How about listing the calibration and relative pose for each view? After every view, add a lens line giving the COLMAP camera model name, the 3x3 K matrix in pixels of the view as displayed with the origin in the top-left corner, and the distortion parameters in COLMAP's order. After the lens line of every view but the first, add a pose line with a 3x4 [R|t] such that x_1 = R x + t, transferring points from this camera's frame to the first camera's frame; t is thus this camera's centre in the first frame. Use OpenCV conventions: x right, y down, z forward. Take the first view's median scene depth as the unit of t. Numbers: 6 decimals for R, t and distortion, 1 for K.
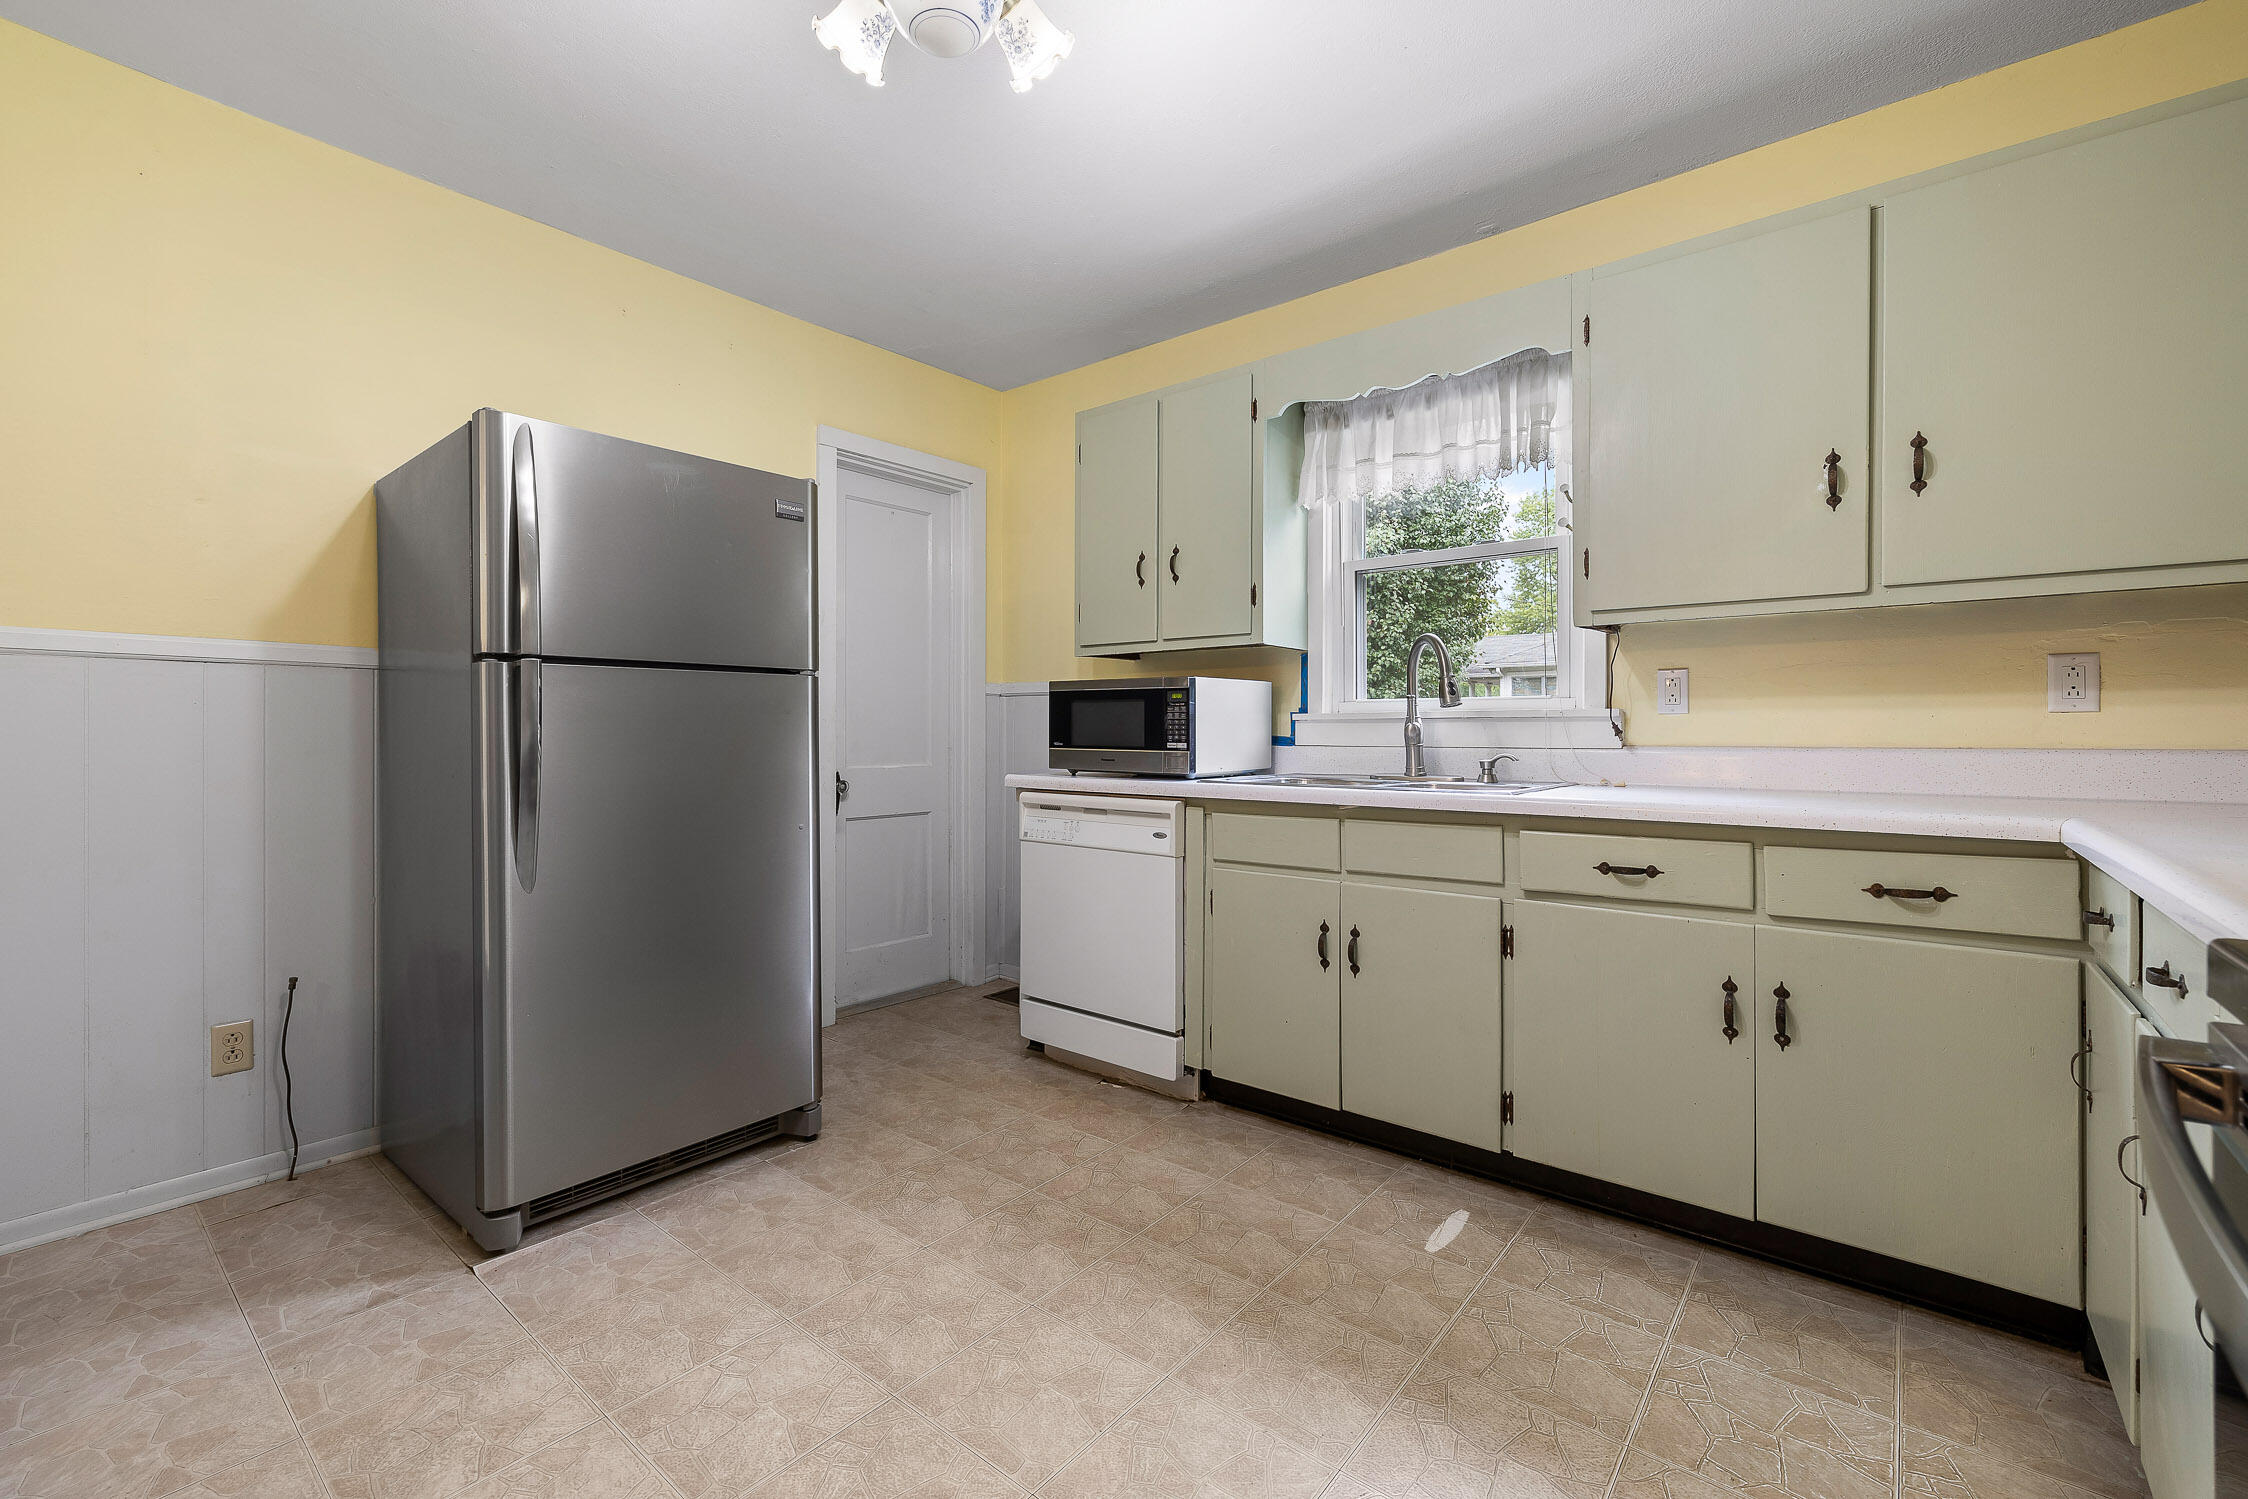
lens RADIAL K [[1041.0, 0, 1073.4], [0, 1041.0, 726.4], [0, 0, 1]] dist [-0.004075, -0.000204]
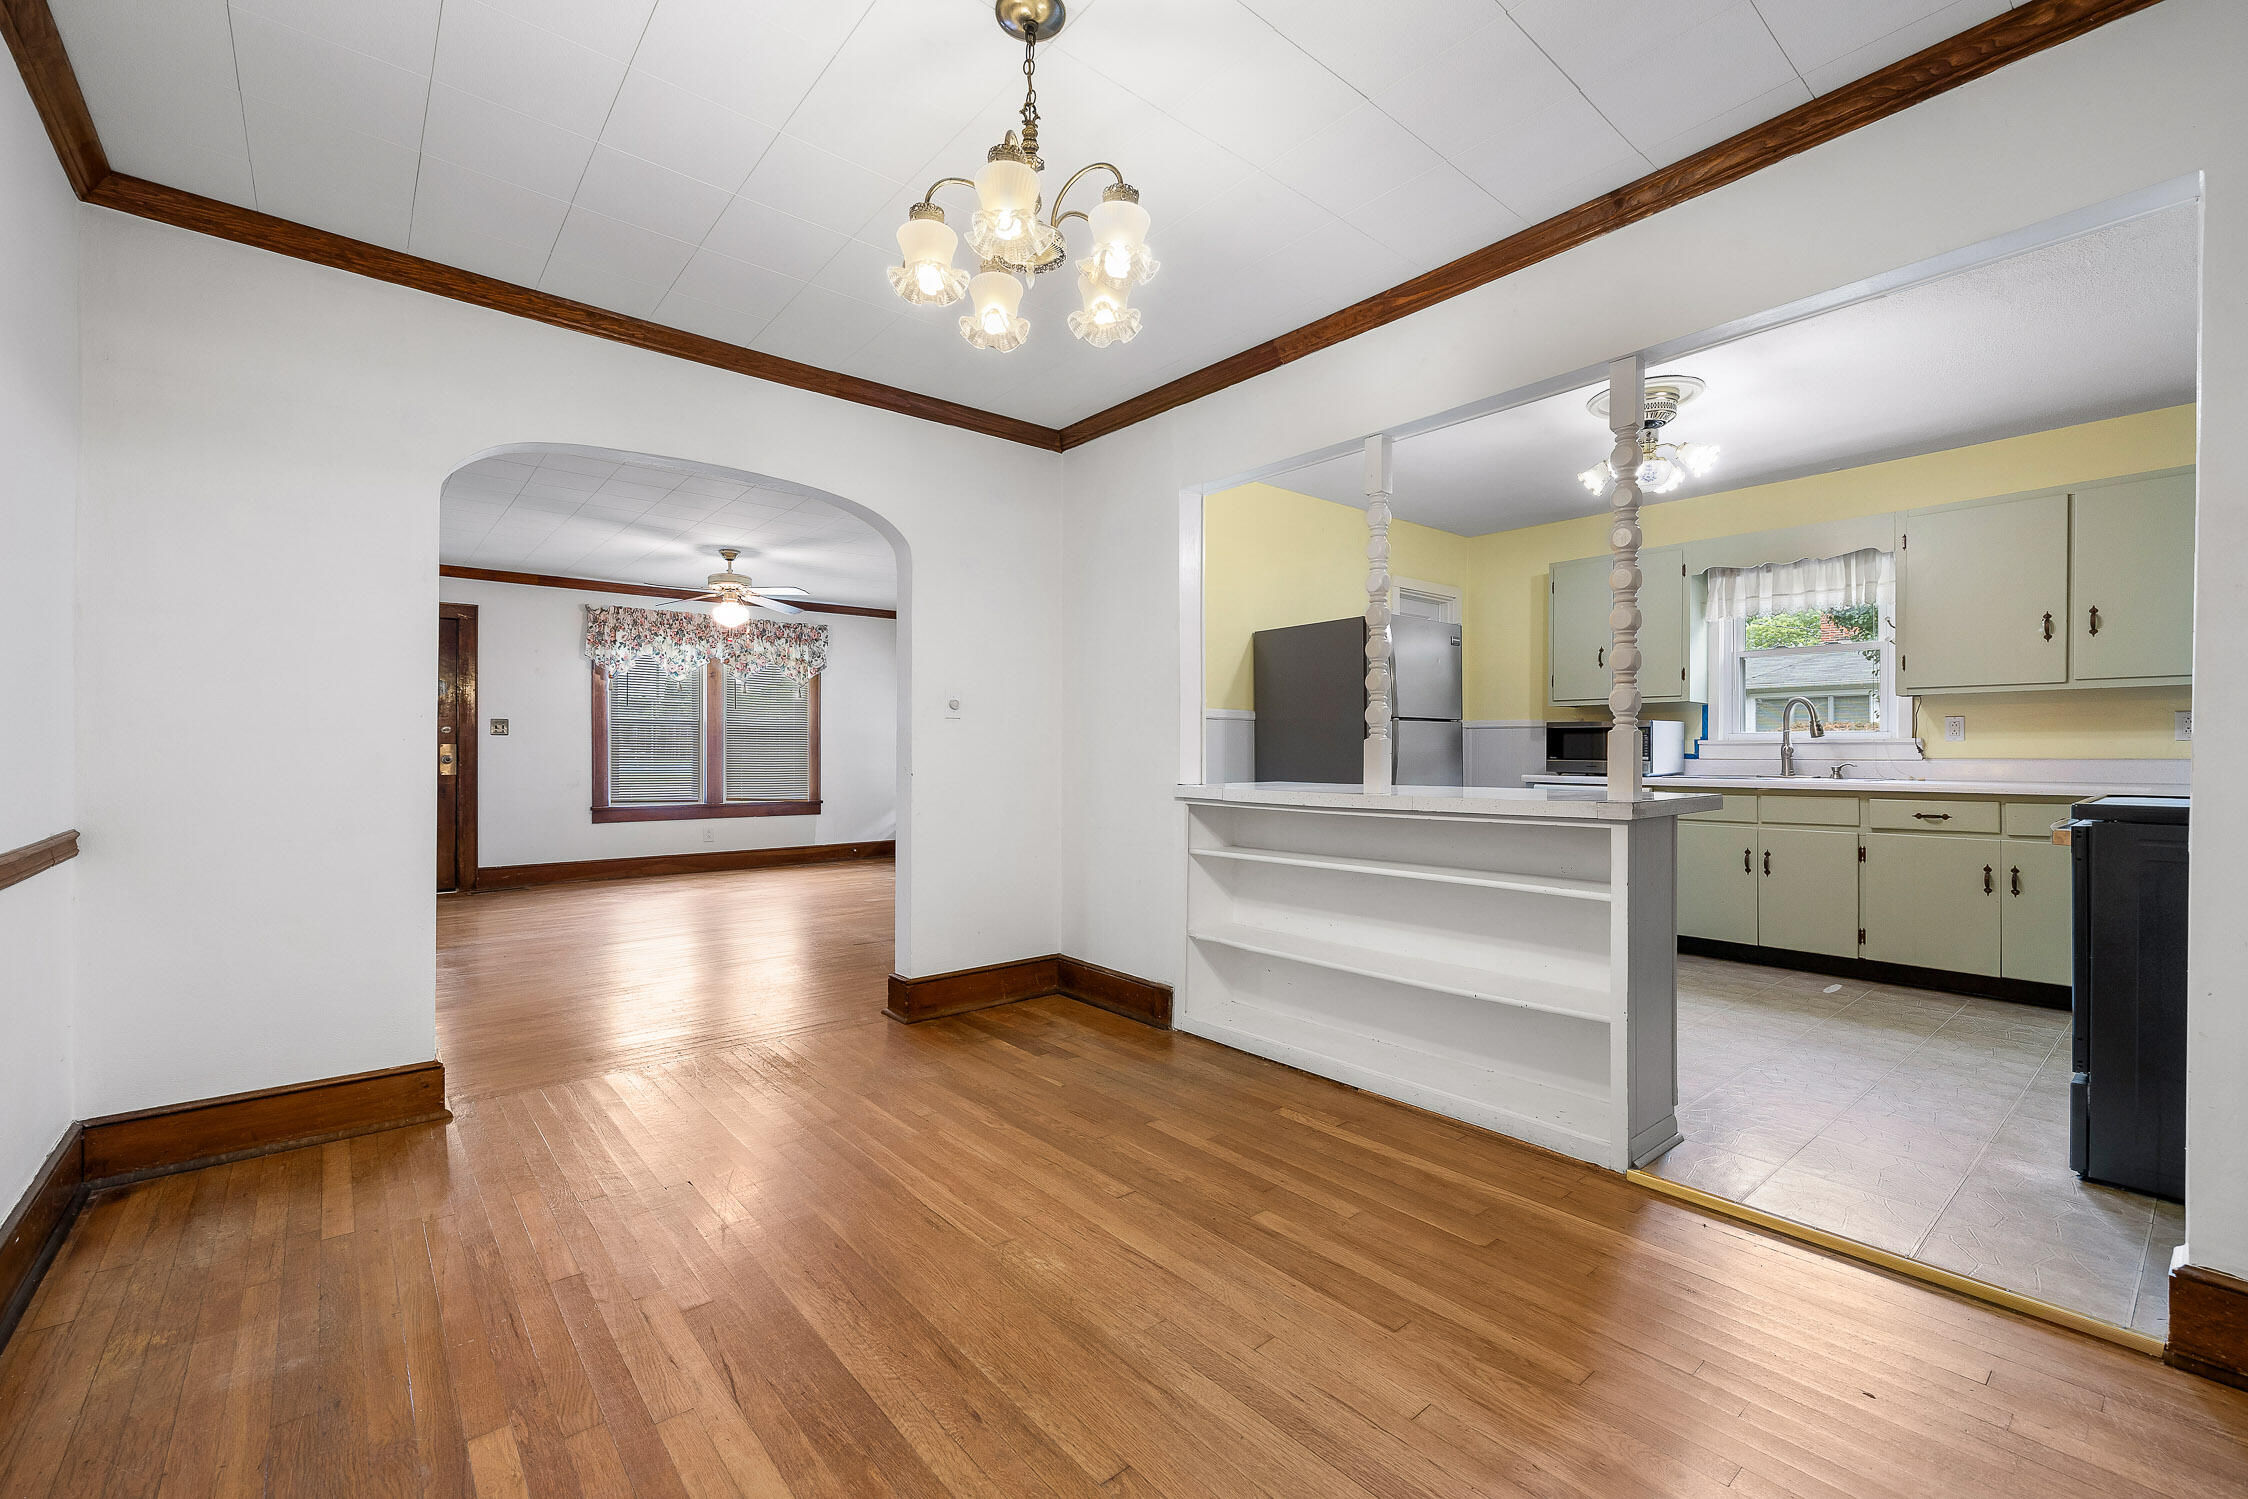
lens RADIAL K [[936.4, 0, 1124.0], [0, 936.4, 749.5], [0, 0, 1]] dist [-0.005530, -0.000009]
pose [[0.981159, 0.000547, -0.193204, -0.567236], [-0.000140, 0.999998, 0.002120, -0.000340], [0.193204, -0.002053, 0.981156, -0.936437]]
